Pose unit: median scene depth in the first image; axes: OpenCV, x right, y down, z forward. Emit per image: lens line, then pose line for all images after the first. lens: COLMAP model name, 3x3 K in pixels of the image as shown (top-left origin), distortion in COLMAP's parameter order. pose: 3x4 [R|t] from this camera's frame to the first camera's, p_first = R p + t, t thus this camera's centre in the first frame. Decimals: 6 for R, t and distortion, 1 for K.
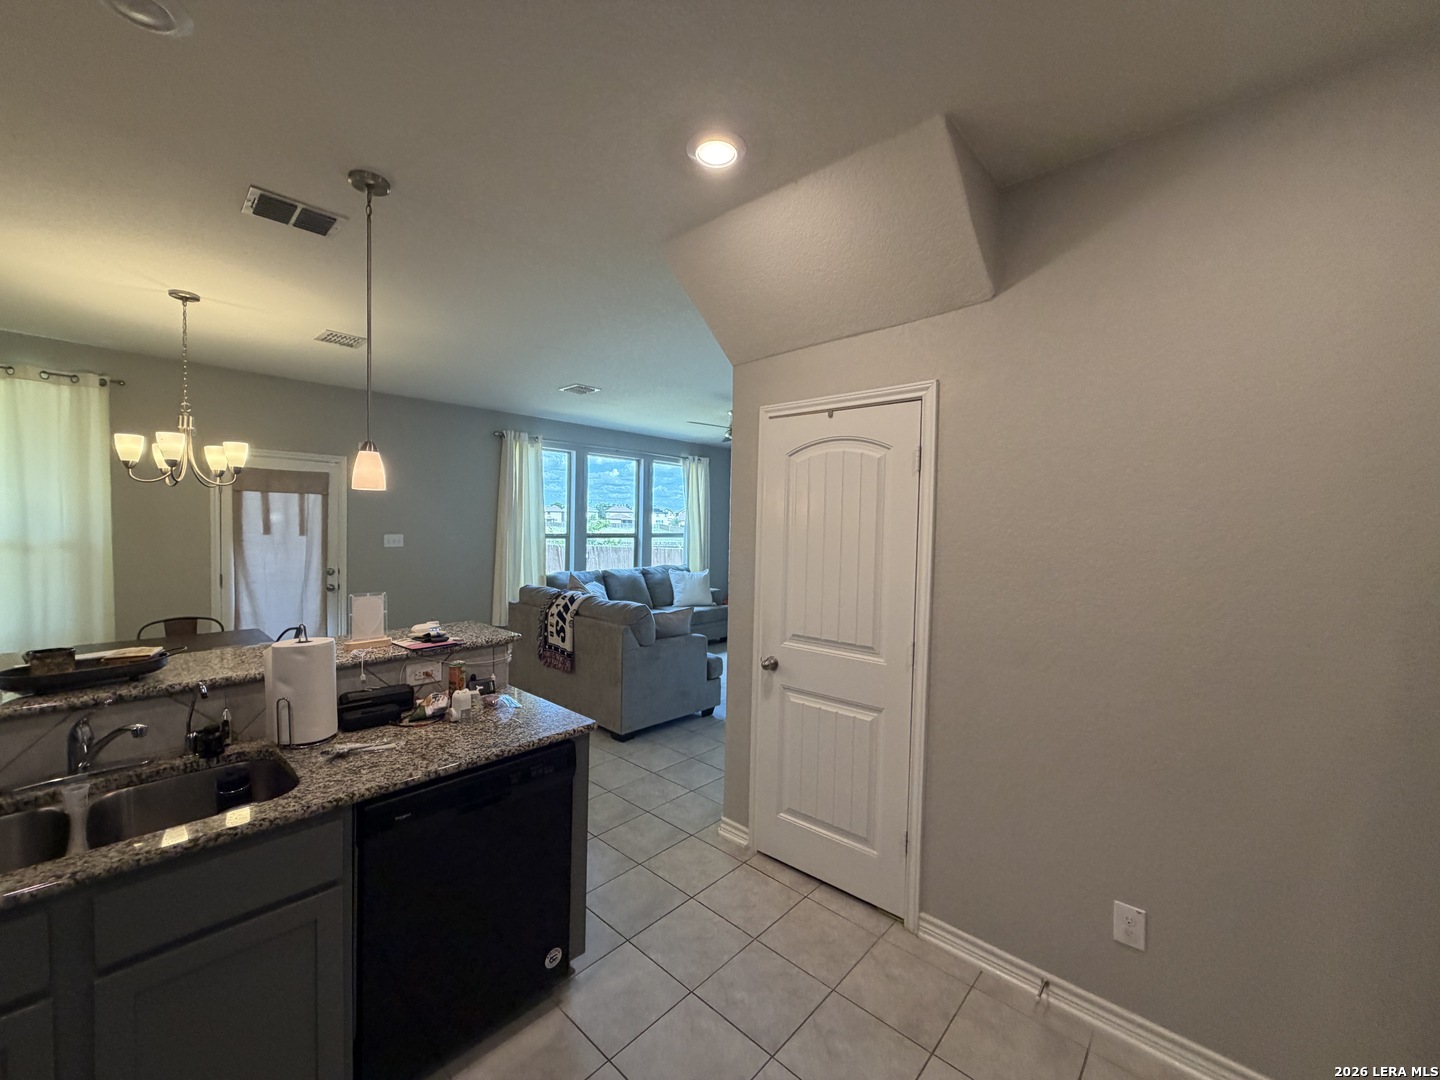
lens RADIAL K [[573.5, 0, 720.0], [0, 573.5, 540.0], [0, 0, 1]] dist [-0.000544, -0.000309]
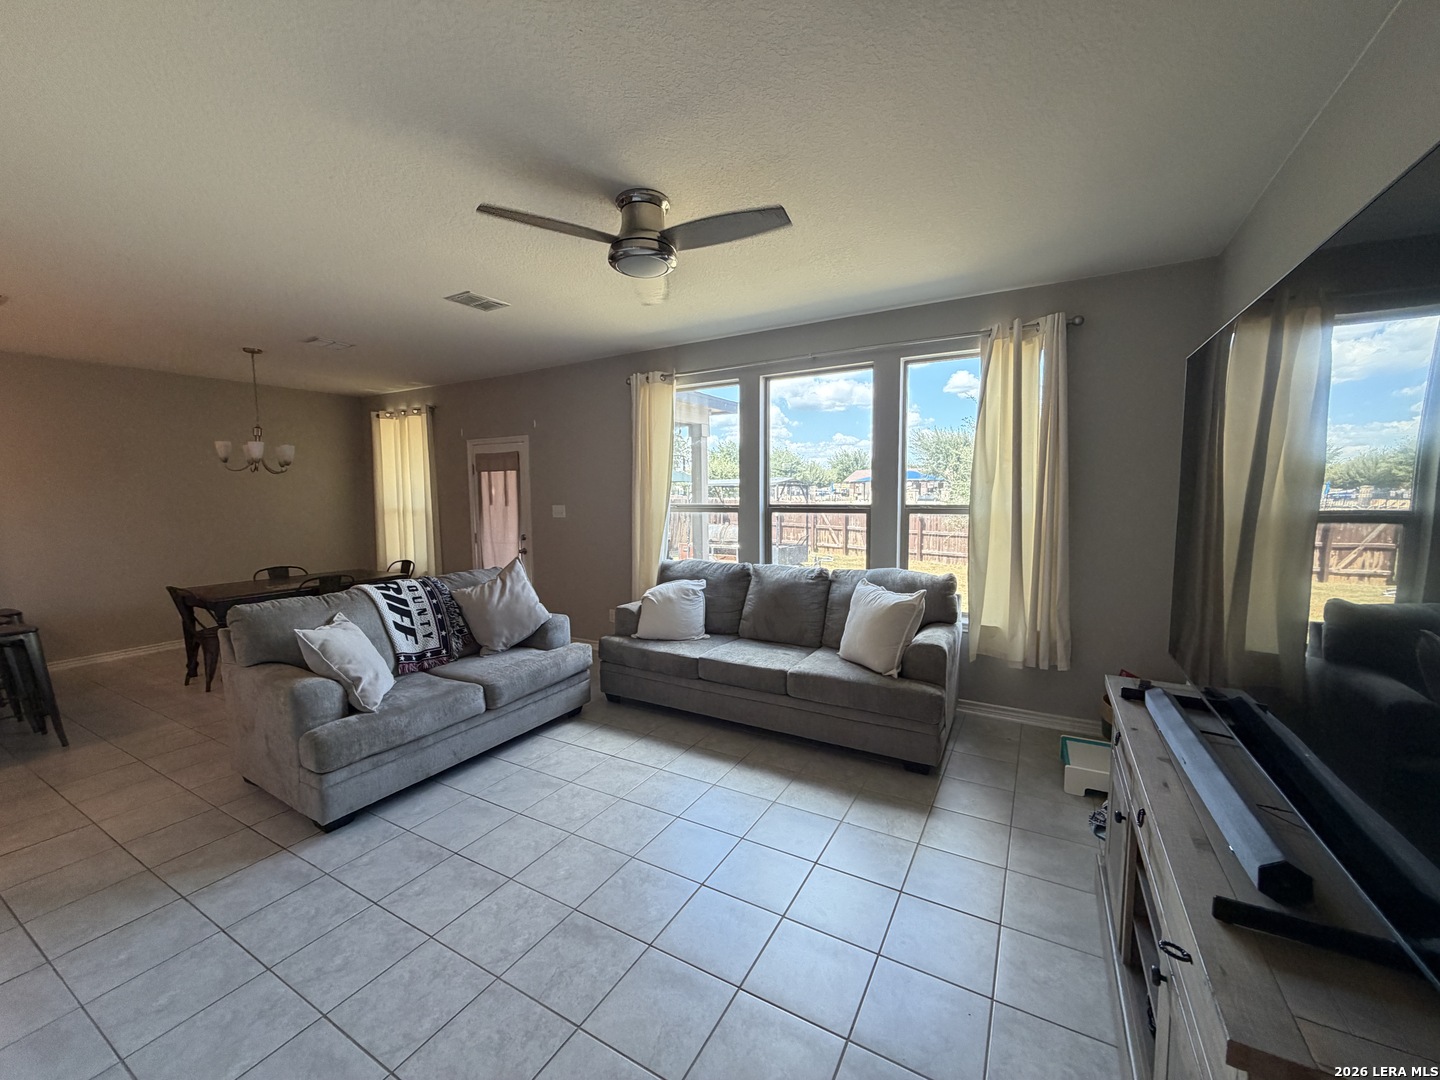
lens RADIAL K [[573.5, 0, 720.0], [0, 573.5, 540.0], [0, 0, 1]] dist [-0.000544, -0.000309]
pose [[0.206627, 0.065324, -0.976237, 0.384675], [-0.016584, 0.997859, 0.063261, -0.014258], [0.978279, 0.003119, 0.207268, 0.844355]]
